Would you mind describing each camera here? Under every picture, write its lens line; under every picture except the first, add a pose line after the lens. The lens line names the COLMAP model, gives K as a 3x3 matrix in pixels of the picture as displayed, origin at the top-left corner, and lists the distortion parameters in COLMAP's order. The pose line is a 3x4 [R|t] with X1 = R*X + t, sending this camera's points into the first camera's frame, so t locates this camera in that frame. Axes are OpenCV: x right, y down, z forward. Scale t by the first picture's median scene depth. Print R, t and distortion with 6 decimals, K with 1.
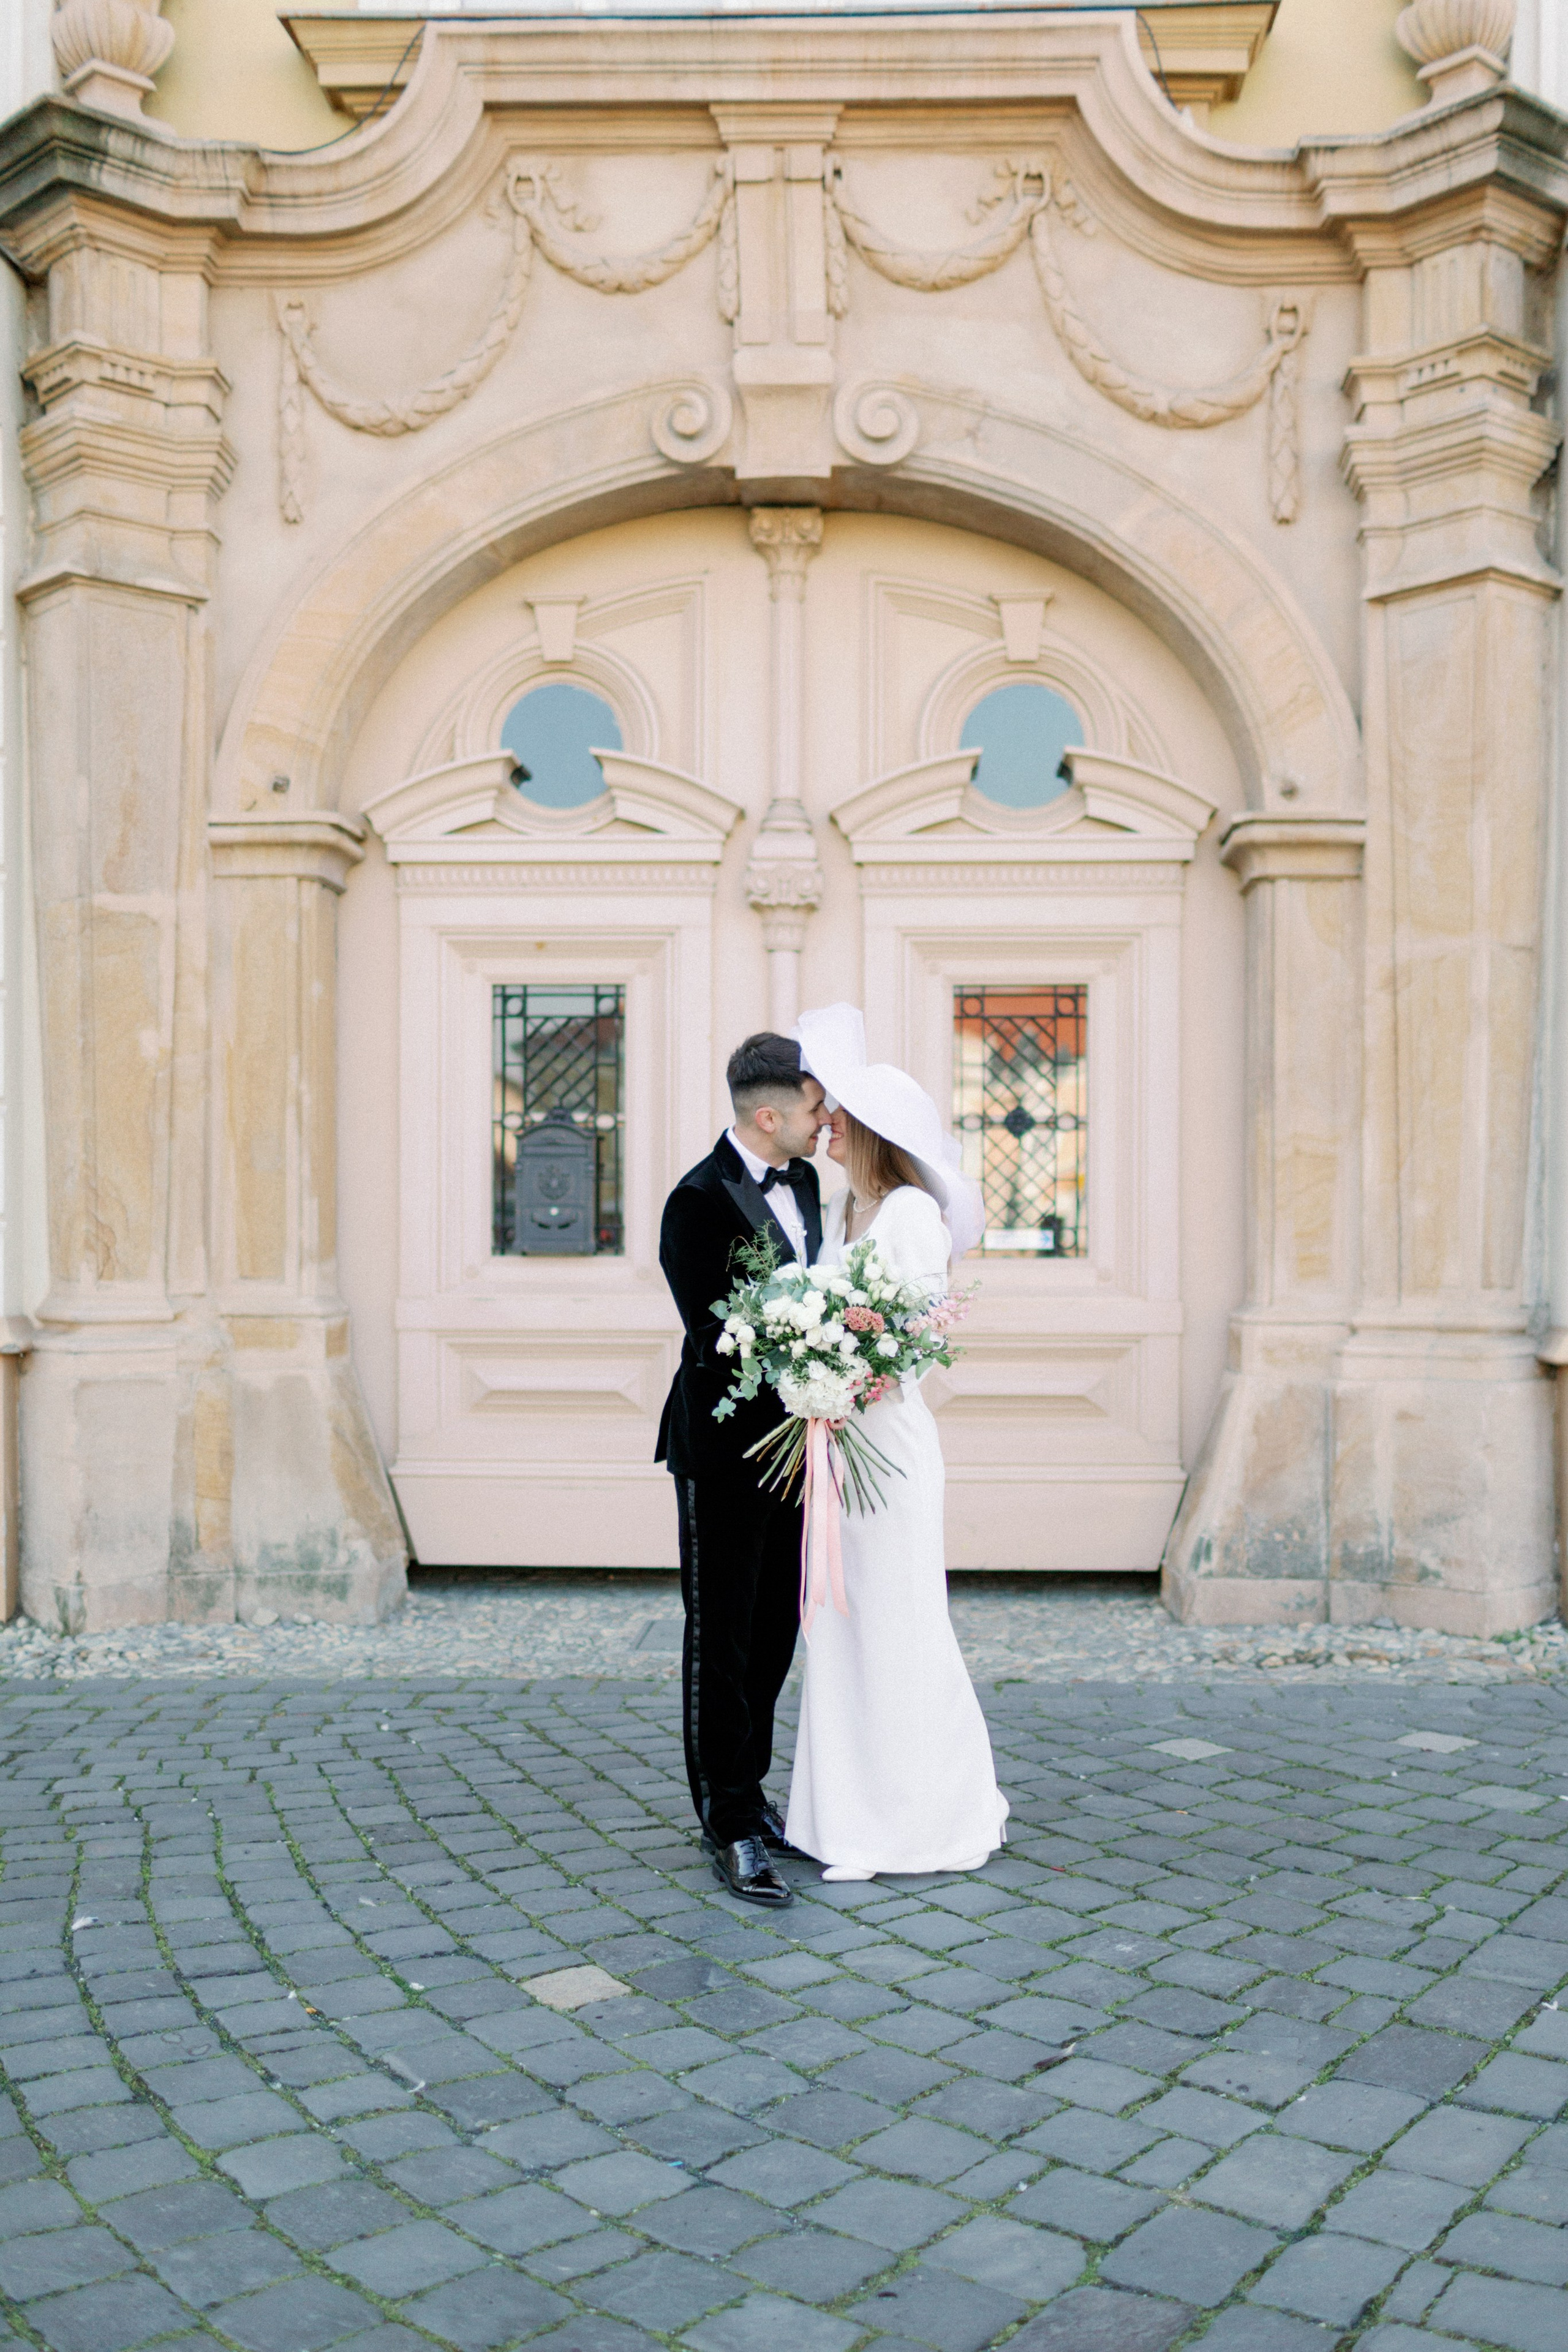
lens RADIAL K [[2492.3, 0, 790.0], [0, 2492.3, 1204.0], [0, 0, 1]] dist [0.006367, 0.006800]
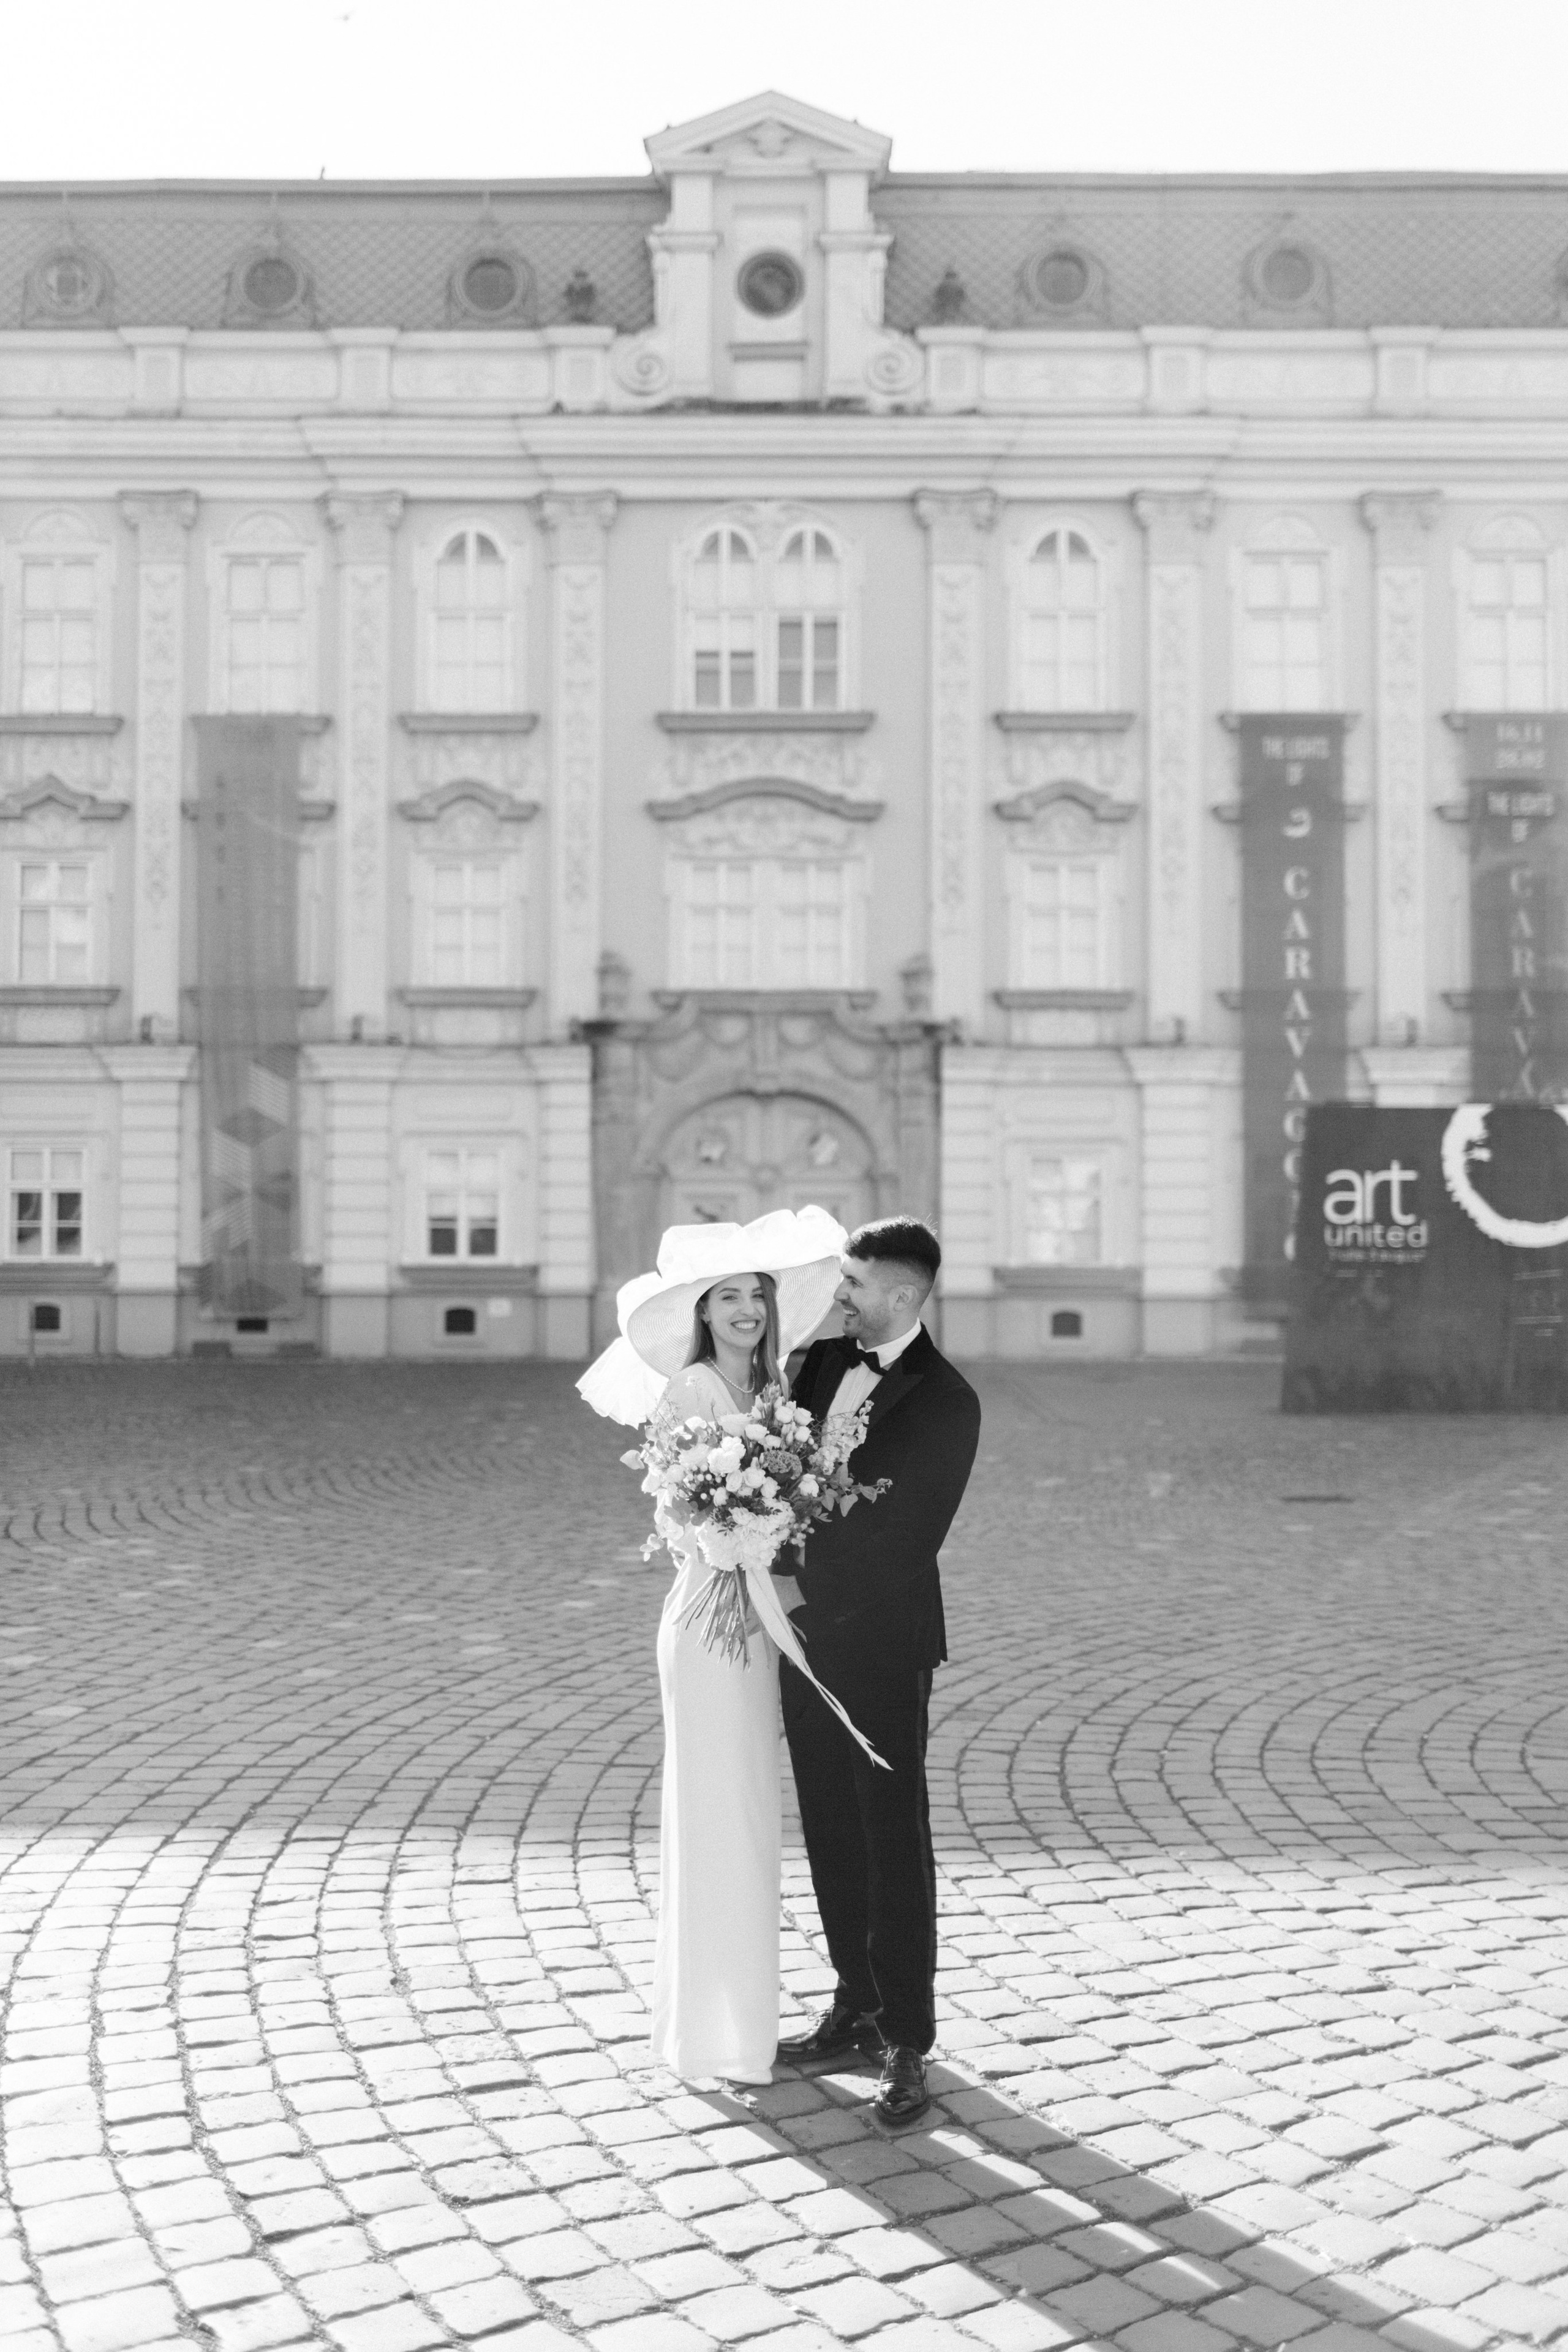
lens RADIAL K [[2362.1, 0, 778.5], [0, 2362.1, 1170.8], [0, 0, 1]] dist [0.002725, 0.005363]
pose [[0.999950, 0.004069, 0.009151, -0.017814], [-0.003810, 0.999598, -0.028079, -0.040492], [-0.009261, 0.028042, 0.999564, -3.110059]]
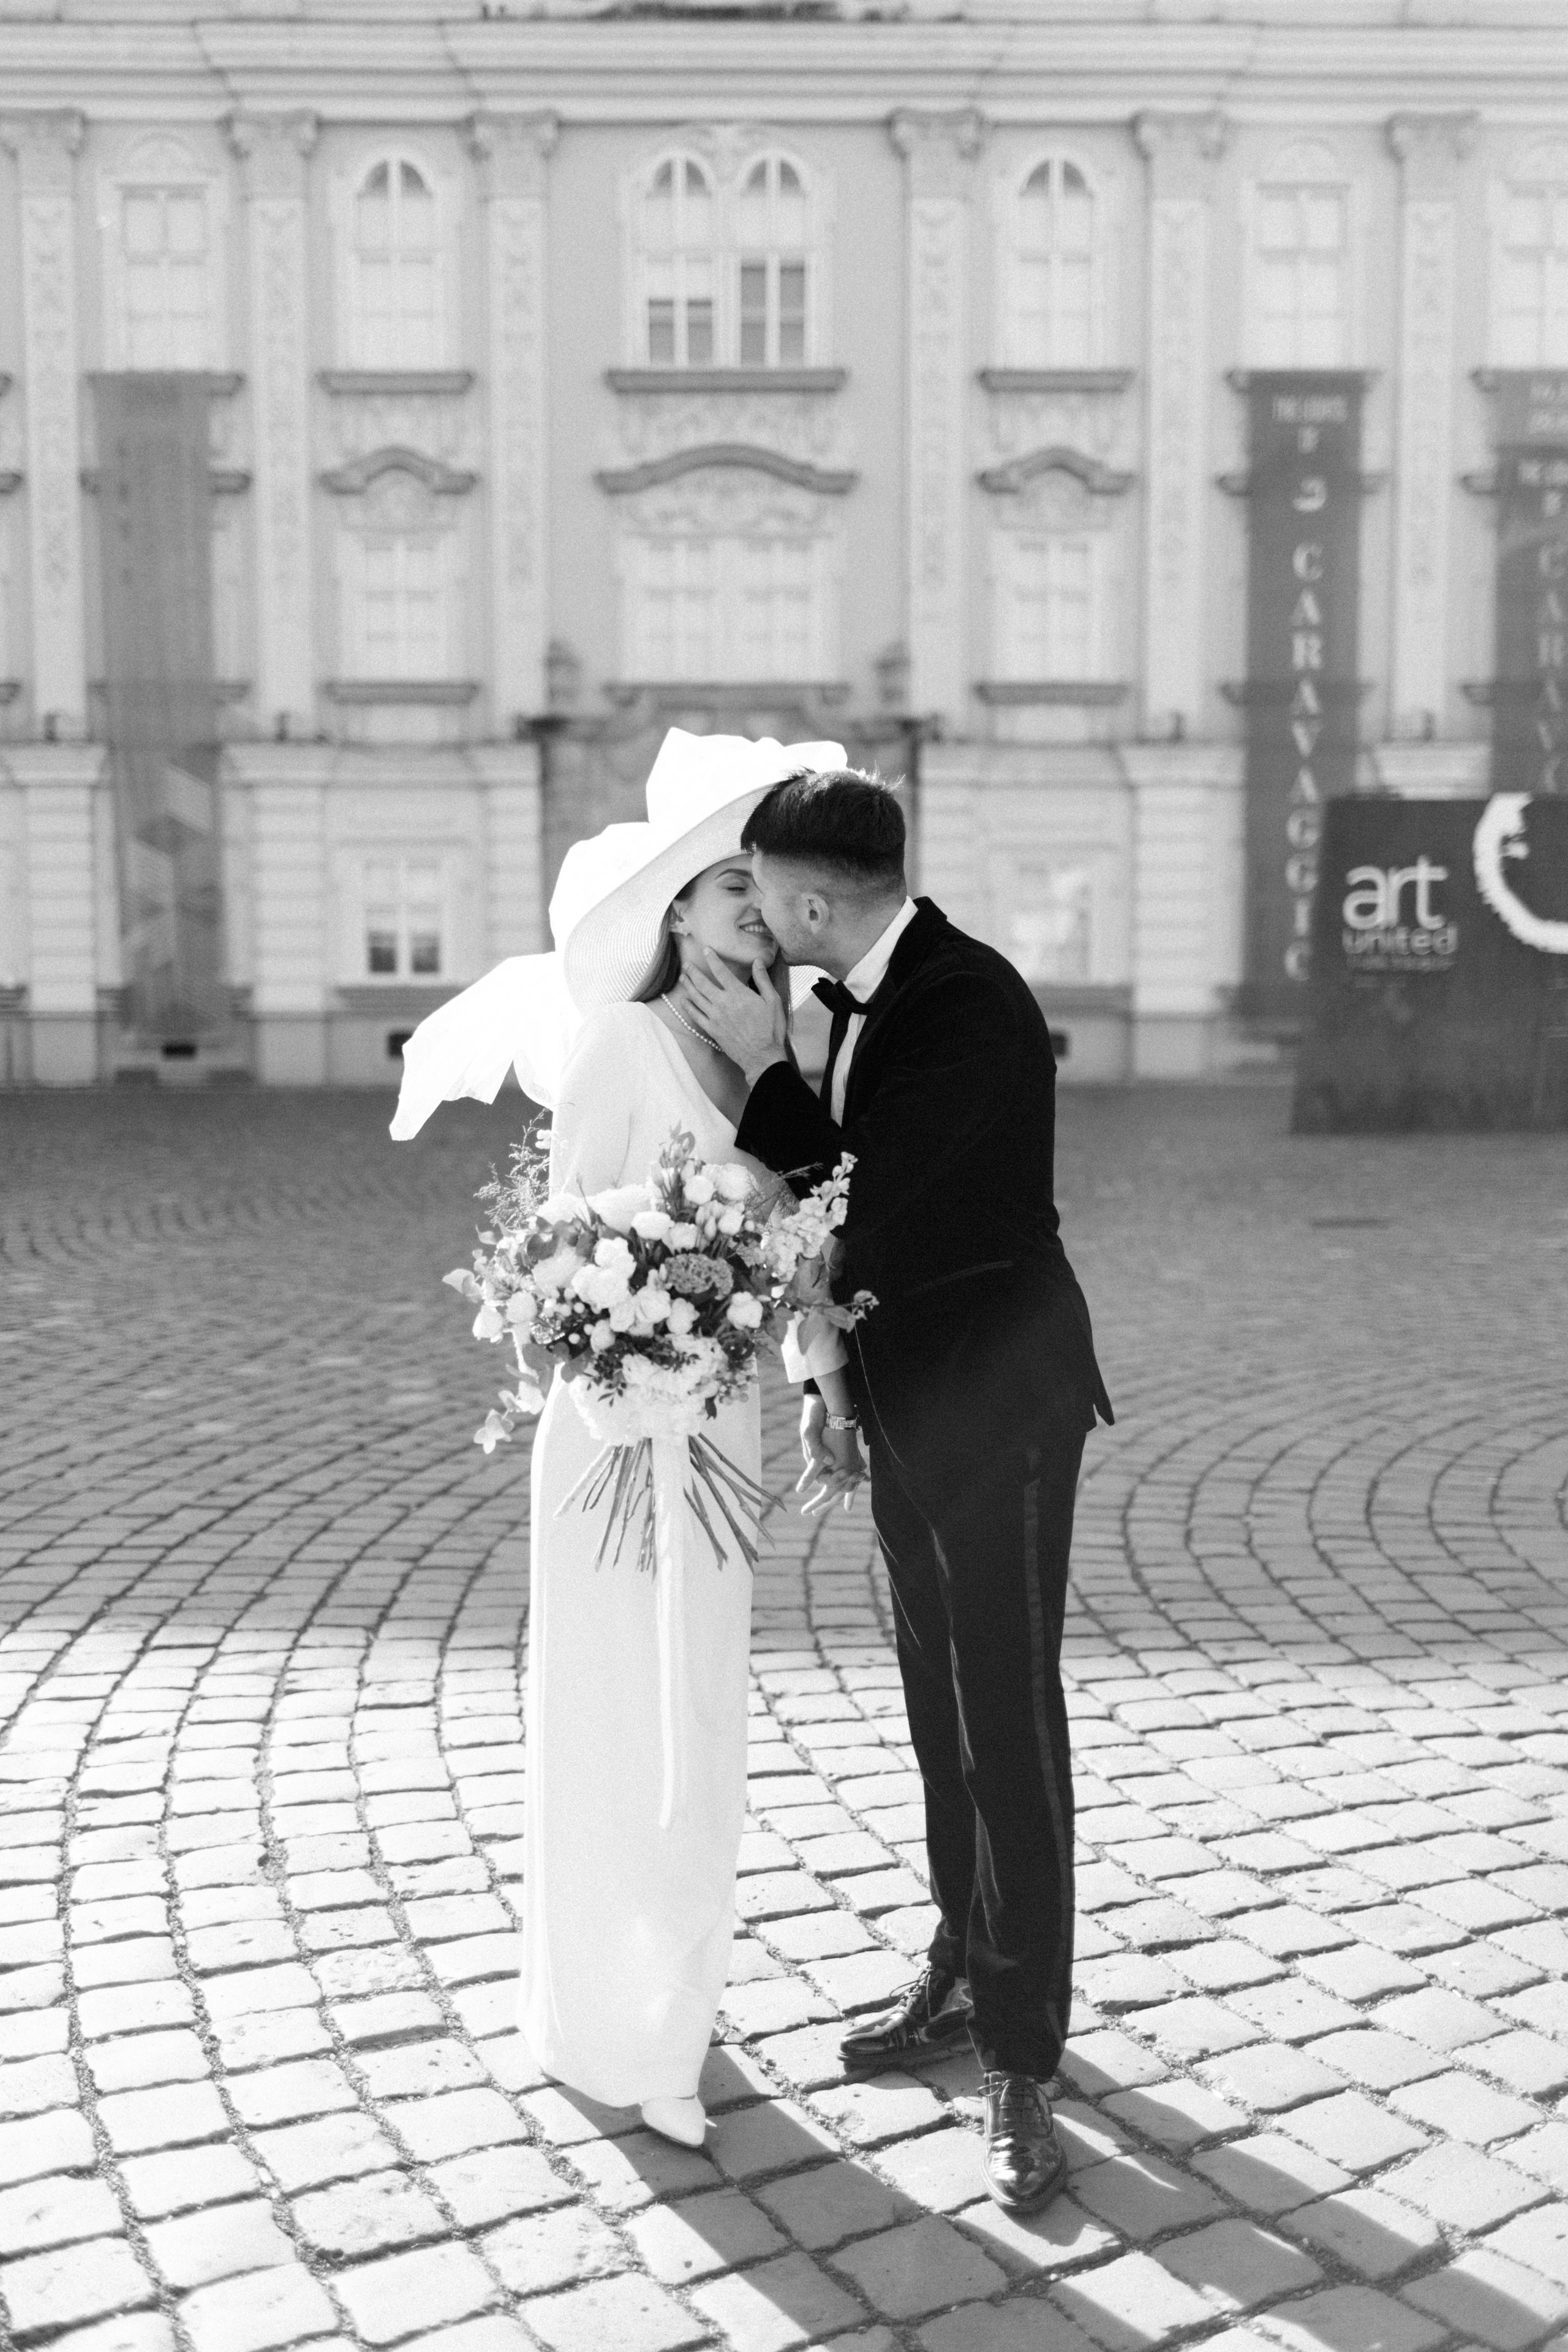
lens RADIAL K [[2492.3, 0, 790.0], [0, 2492.3, 1204.0], [0, 0, 1]] dist [0.006367, 0.006800]
pose [[0.999599, -0.003448, 0.028113, -0.020374], [0.000677, 0.995188, 0.097979, -0.031781], [-0.028315, -0.097920, 0.994791, -3.053276]]
